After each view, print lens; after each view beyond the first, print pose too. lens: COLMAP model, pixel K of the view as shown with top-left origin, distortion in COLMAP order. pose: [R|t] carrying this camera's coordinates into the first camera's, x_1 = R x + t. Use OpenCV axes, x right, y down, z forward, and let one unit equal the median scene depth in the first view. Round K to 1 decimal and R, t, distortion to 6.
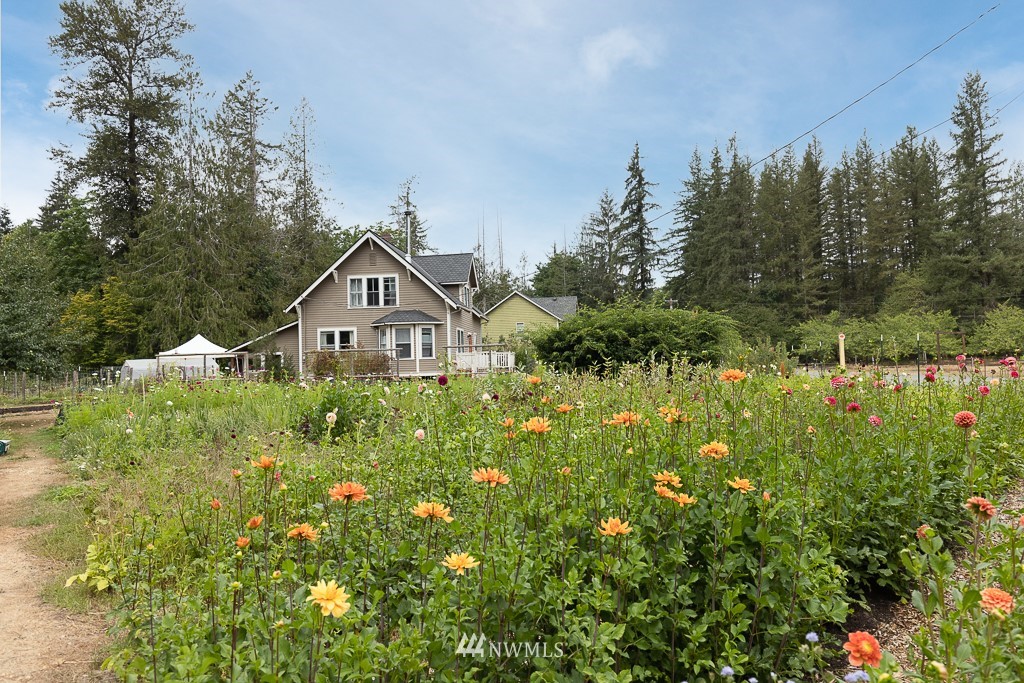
lens RADIAL K [[726.1, 0, 512.0], [0, 726.1, 341.5], [0, 0, 1]] dist [0.004365, 0.002447]
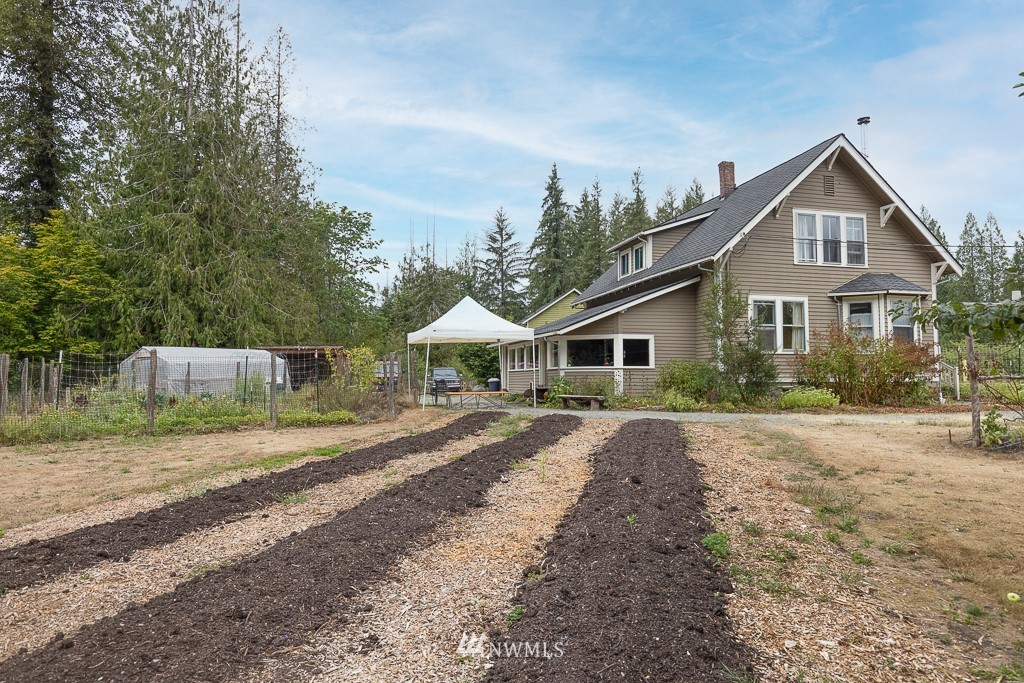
lens RADIAL K [[634.3, 0, 512.0], [0, 634.3, 341.5], [0, 0, 1]] dist [-0.000312, -0.000049]
pose [[0.934258, 0.044924, 0.353757, -0.386135], [-0.033546, 0.998706, -0.038232, 0.027101], [-0.355017, 0.023852, 0.934555, 0.388640]]
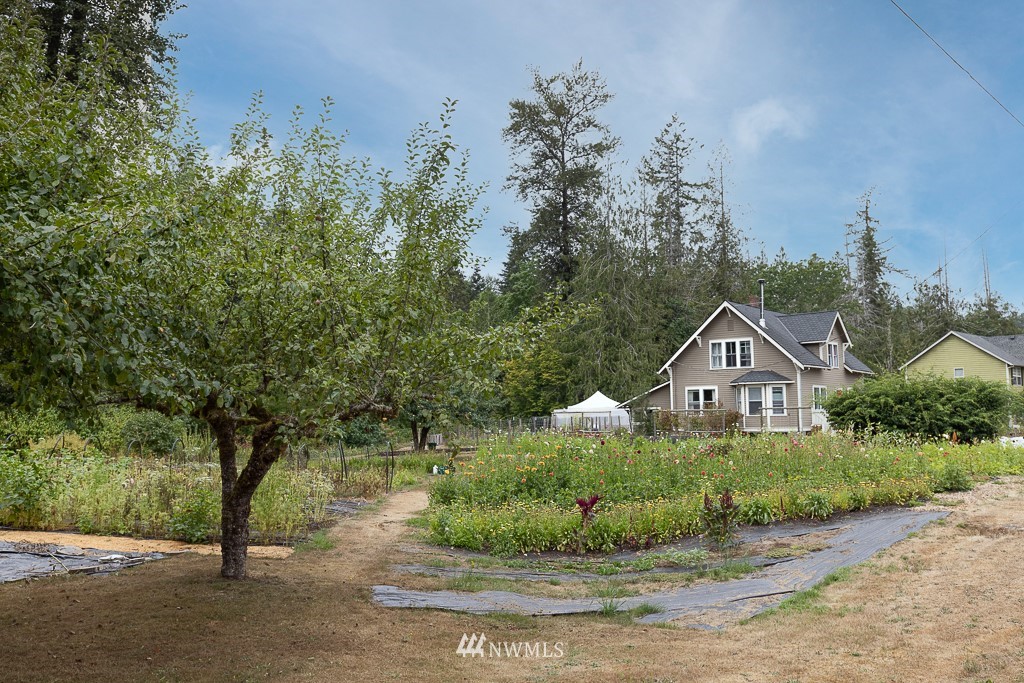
lens RADIAL K [[898.5, 0, 512.0], [0, 898.5, 341.5], [0, 0, 1]] dist [0.004088, 0.001304]
pose [[0.836309, -0.031563, -0.547349, 0.178535], [0.010506, 0.999081, -0.041560, -0.021629], [0.548157, 0.029006, 0.835872, -0.212396]]
